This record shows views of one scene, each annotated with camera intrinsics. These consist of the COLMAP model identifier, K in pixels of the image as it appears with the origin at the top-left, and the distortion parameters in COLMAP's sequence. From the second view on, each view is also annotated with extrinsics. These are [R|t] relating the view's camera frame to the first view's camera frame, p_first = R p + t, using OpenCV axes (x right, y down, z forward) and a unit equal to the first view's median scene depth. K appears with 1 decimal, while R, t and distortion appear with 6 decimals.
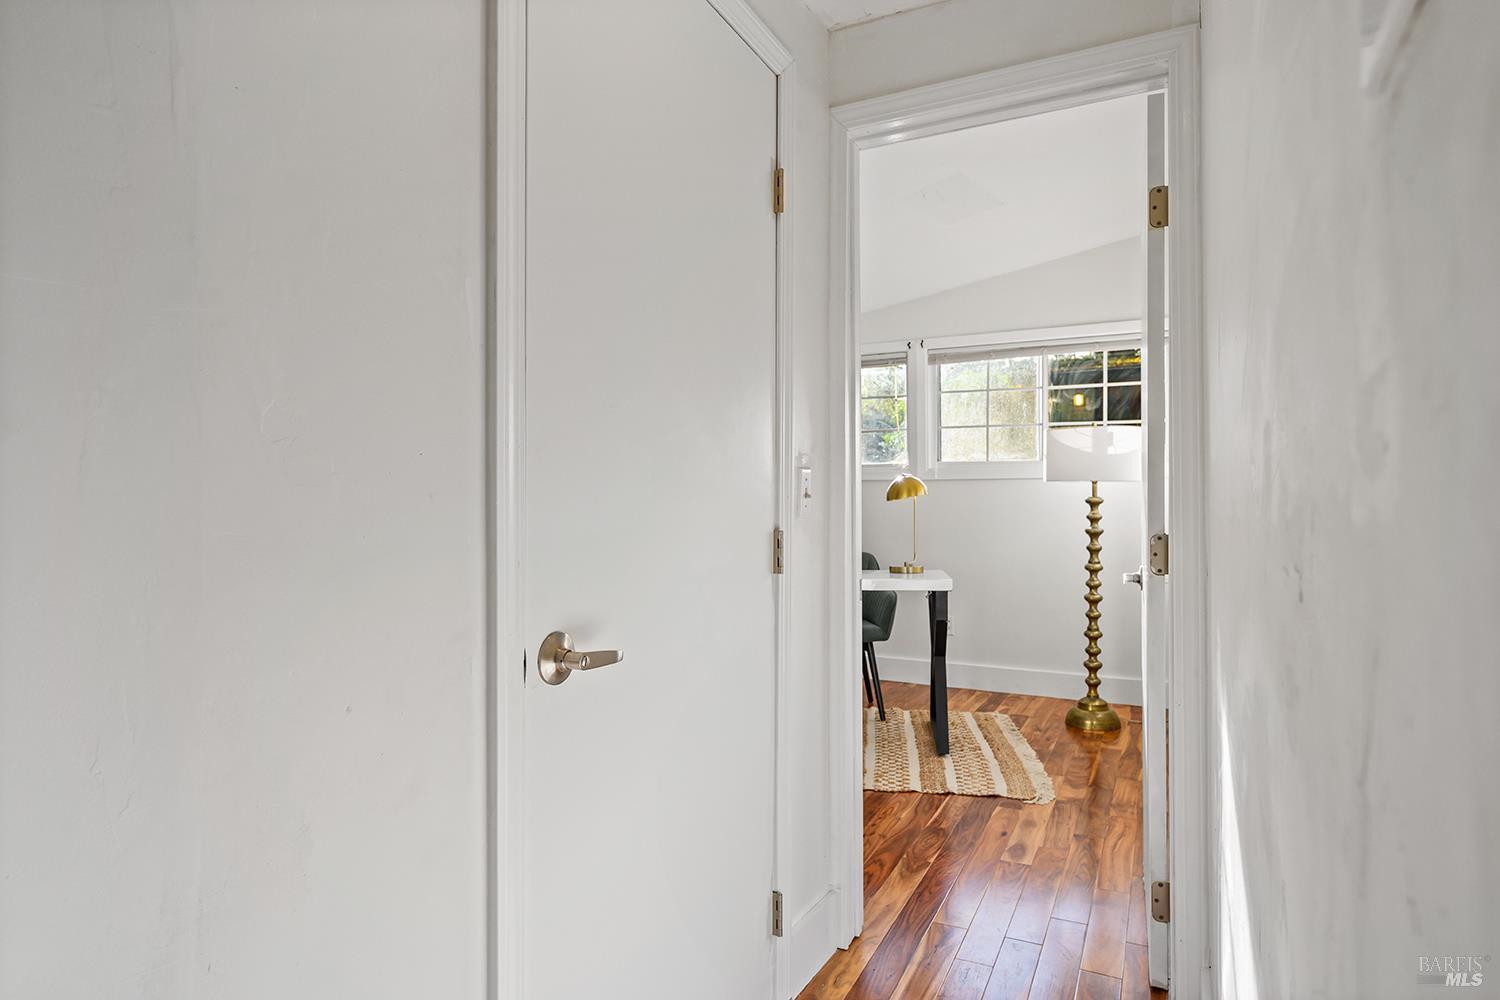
lens RADIAL K [[810.3, 0, 744.1], [0, 810.3, 500.4], [0, 0, 1]] dist [0.002583, -0.000006]
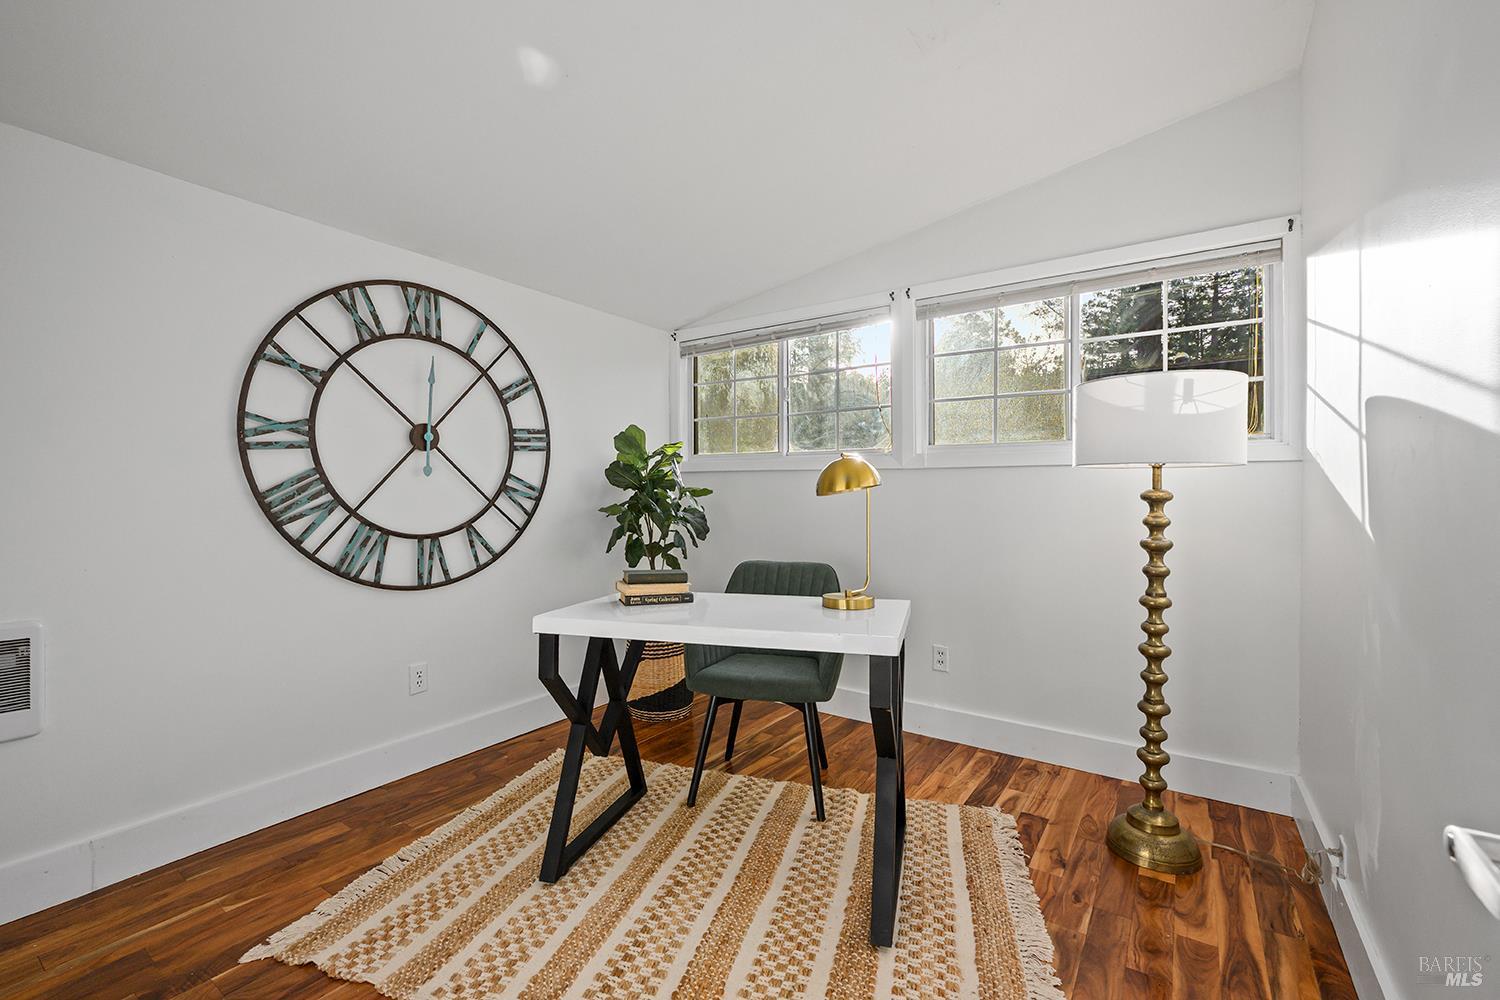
lens RADIAL K [[606.8, 0, 762.1], [0, 606.8, 495.7], [0, 0, 1]] dist [-0.003146, -0.000473]
pose [[0.992417, 0.001423, -0.122907, 0.186663], [-0.001000, 0.999993, 0.003502, -0.001300], [0.122911, -0.003352, 0.992412, 0.497539]]
